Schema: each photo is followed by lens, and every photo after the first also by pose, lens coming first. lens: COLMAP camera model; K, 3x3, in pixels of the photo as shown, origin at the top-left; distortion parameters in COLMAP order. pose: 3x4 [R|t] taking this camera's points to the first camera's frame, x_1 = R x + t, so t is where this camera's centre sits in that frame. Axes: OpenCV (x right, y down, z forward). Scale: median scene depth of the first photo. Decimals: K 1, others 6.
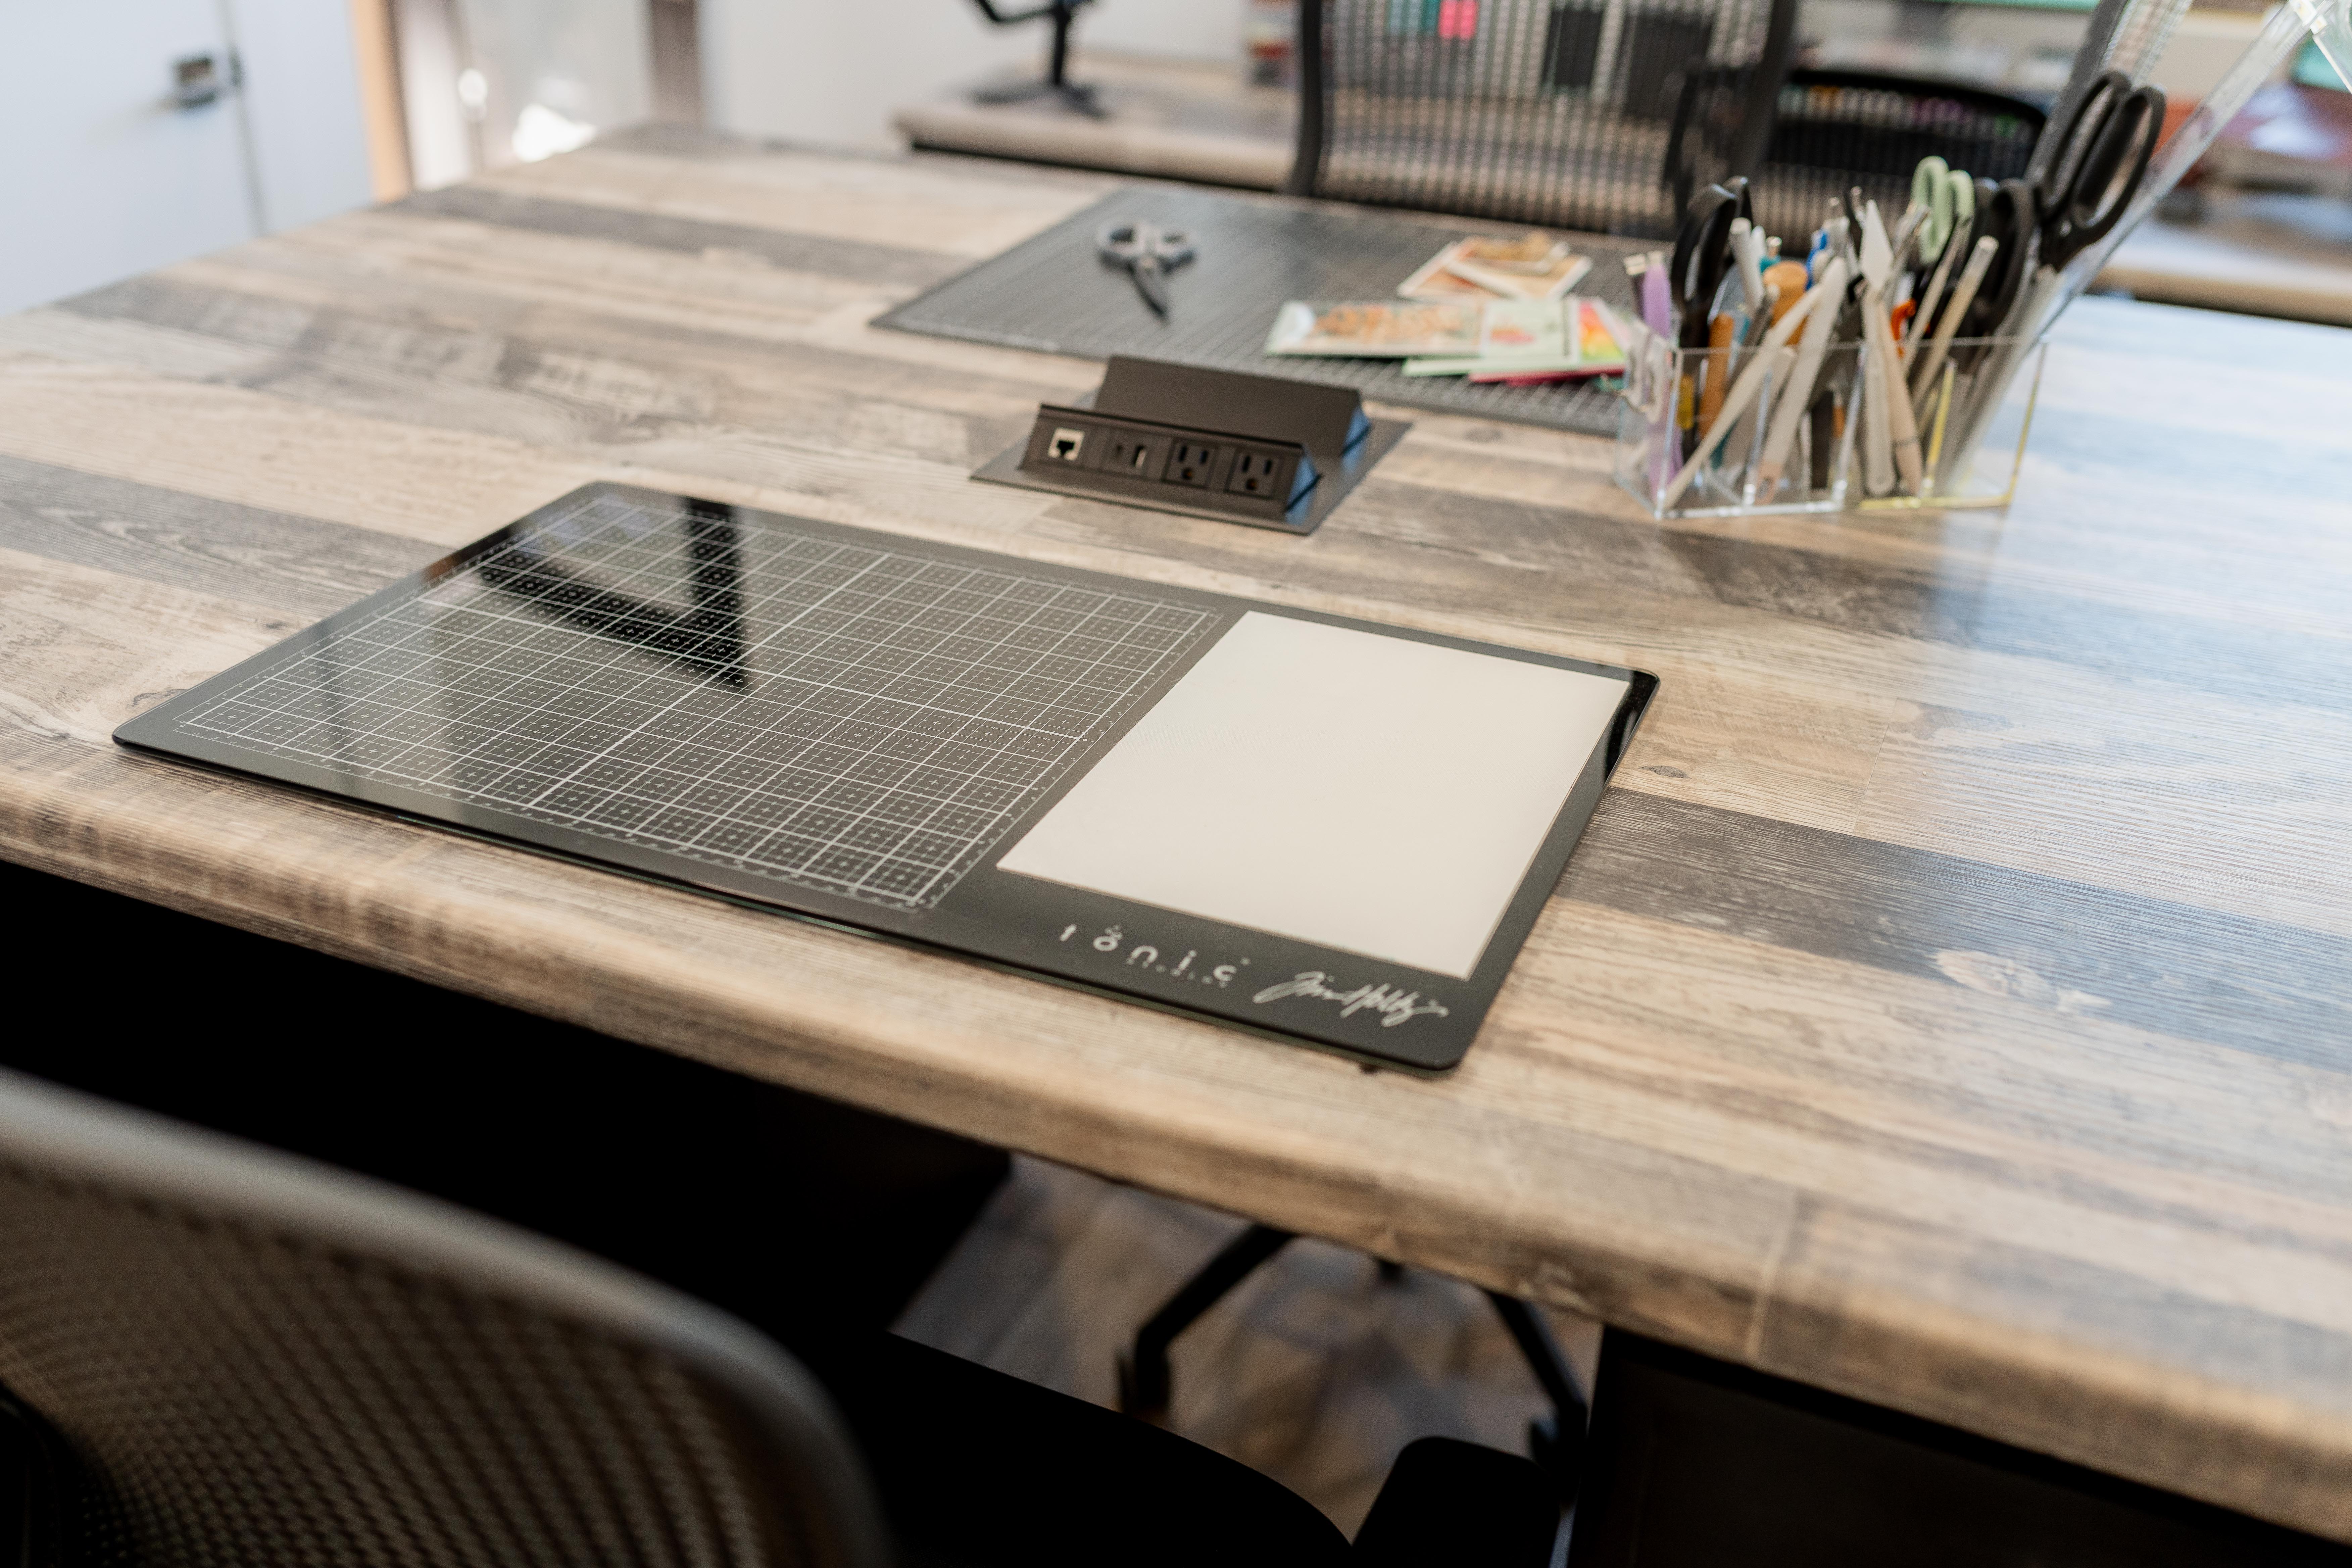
lens RADIAL K [[2243.6, 0, 1176.0], [0, 2243.6, 784.0], [0, 0, 1]] dist [-0.012200, 0.018129]
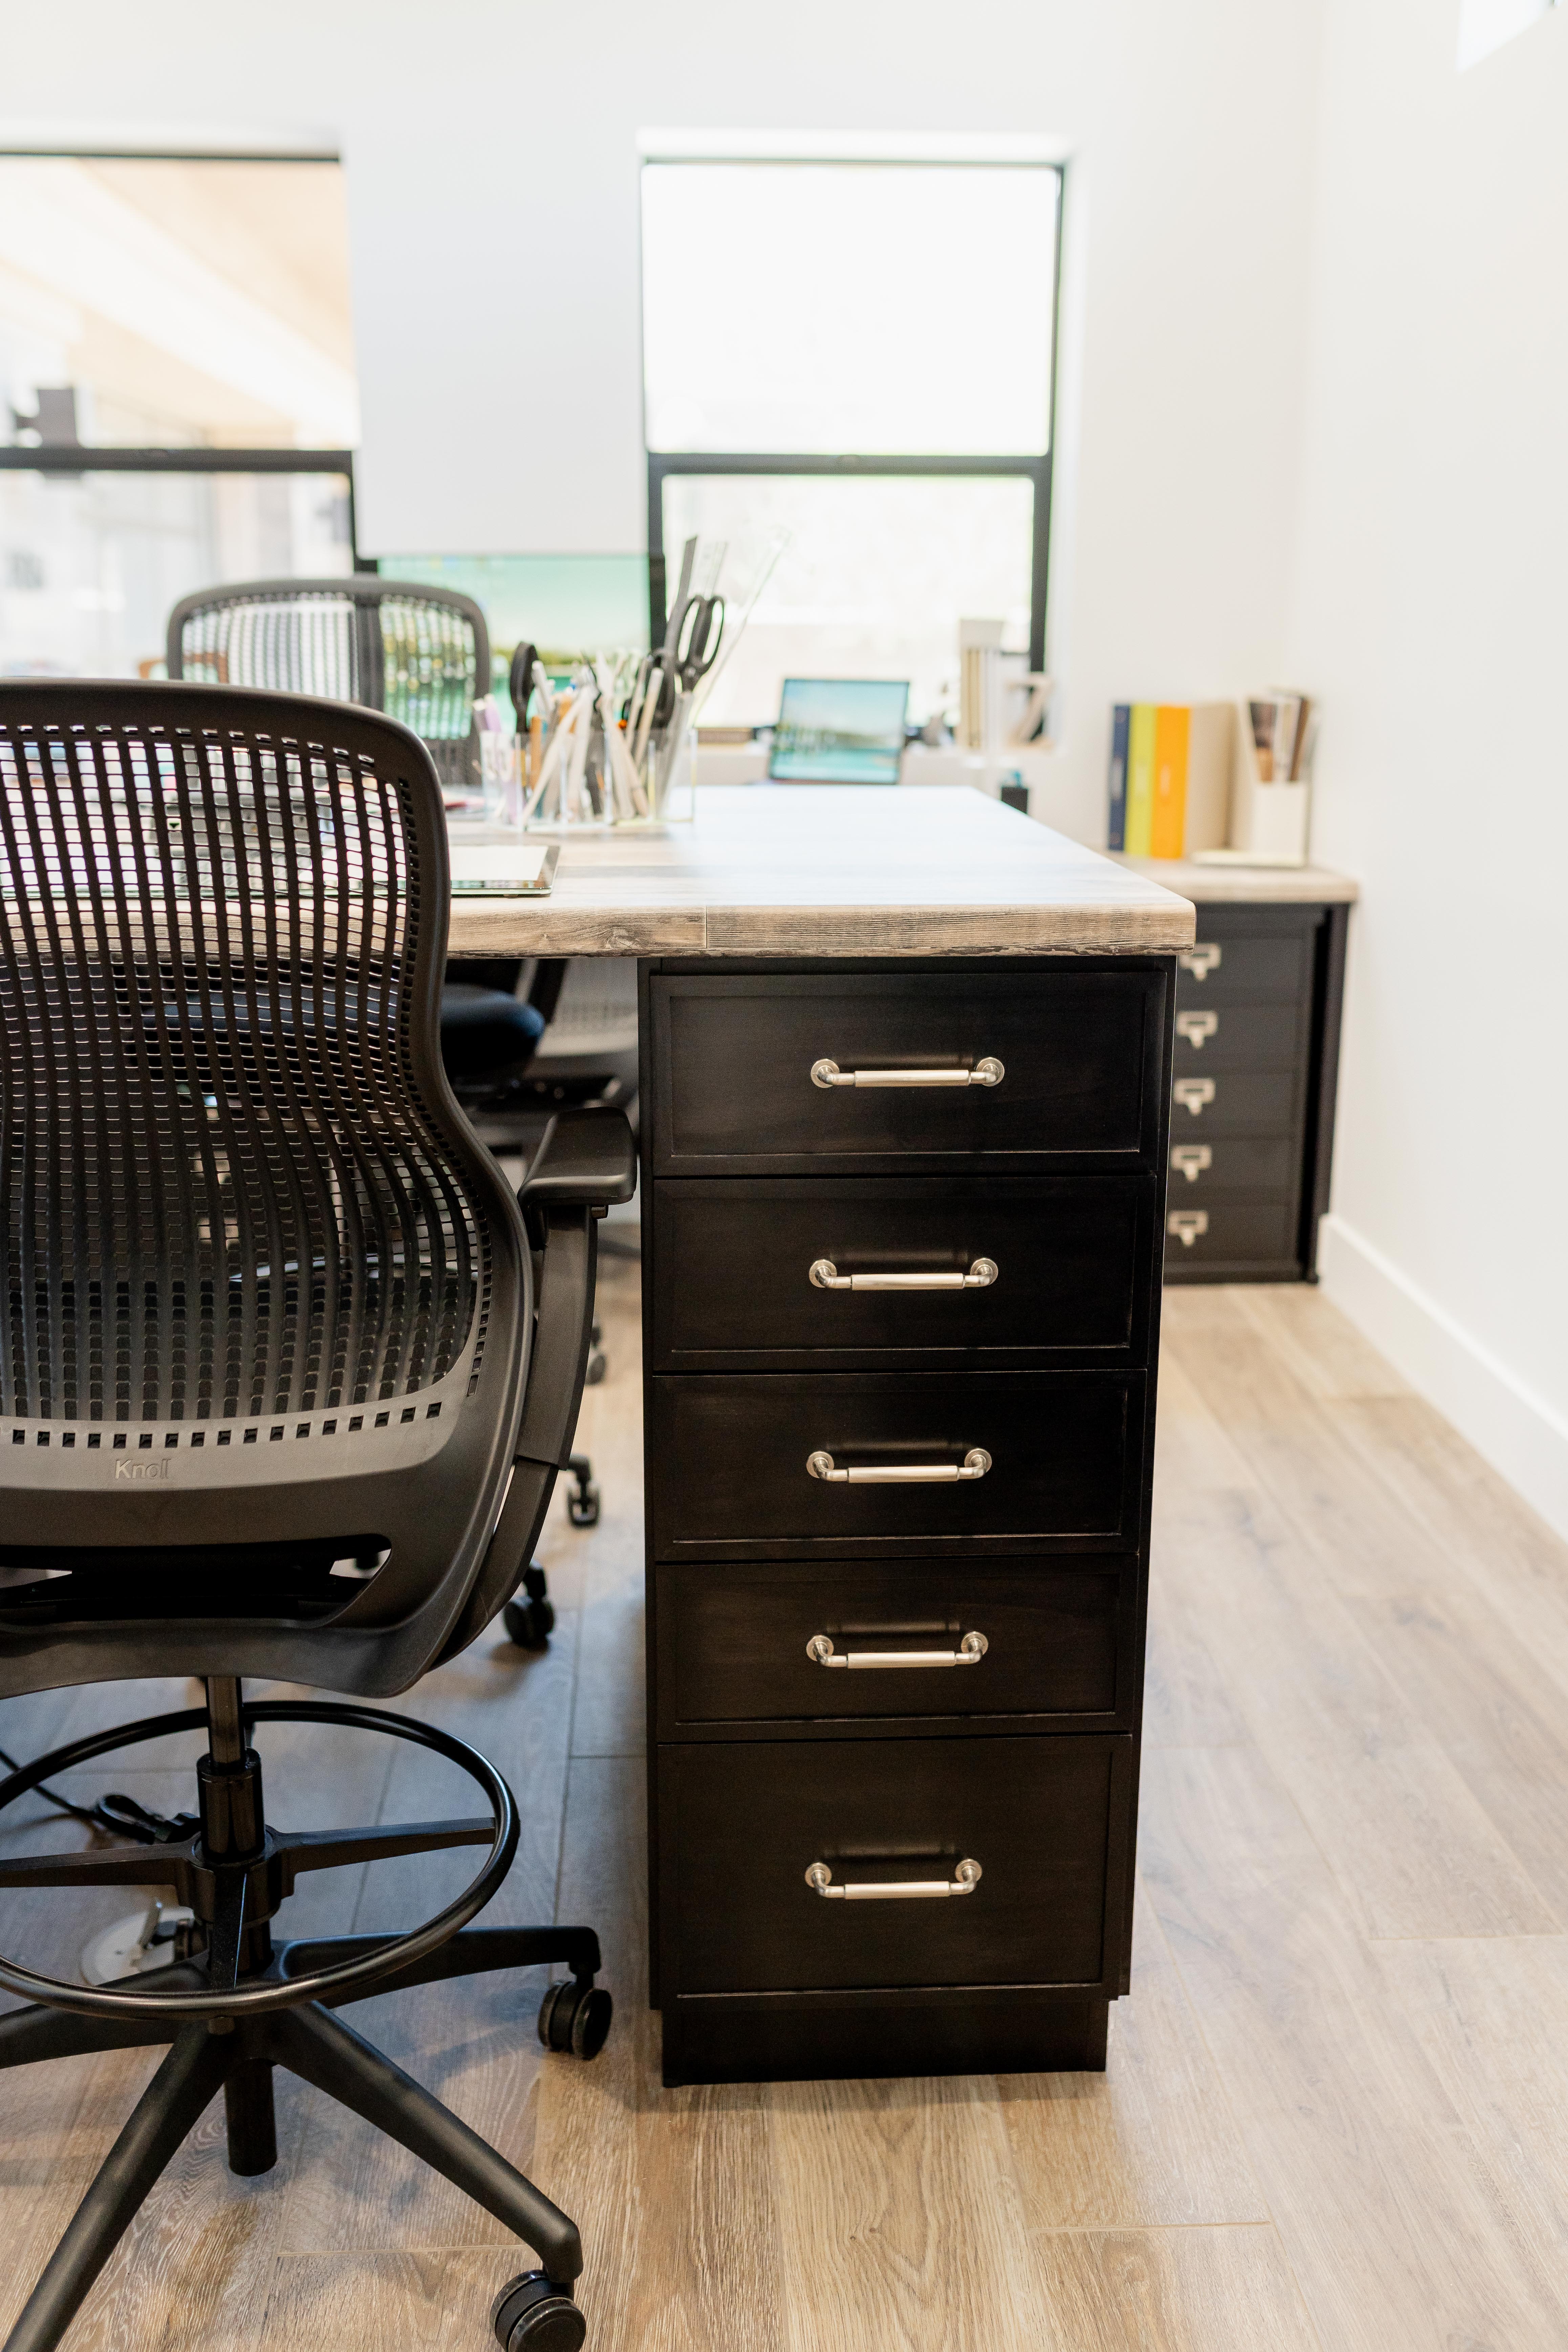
lens RADIAL K [[2243.5, 0, 784.0], [0, 2243.5, 1176.0], [0, 0, 1]] dist [-0.012200, 0.018129]
pose [[0.894193, -0.134113, 0.427121, -0.413867], [0.231776, 0.954941, -0.185387, 0.543977], [-0.383012, 0.264768, 0.884986, -0.622708]]
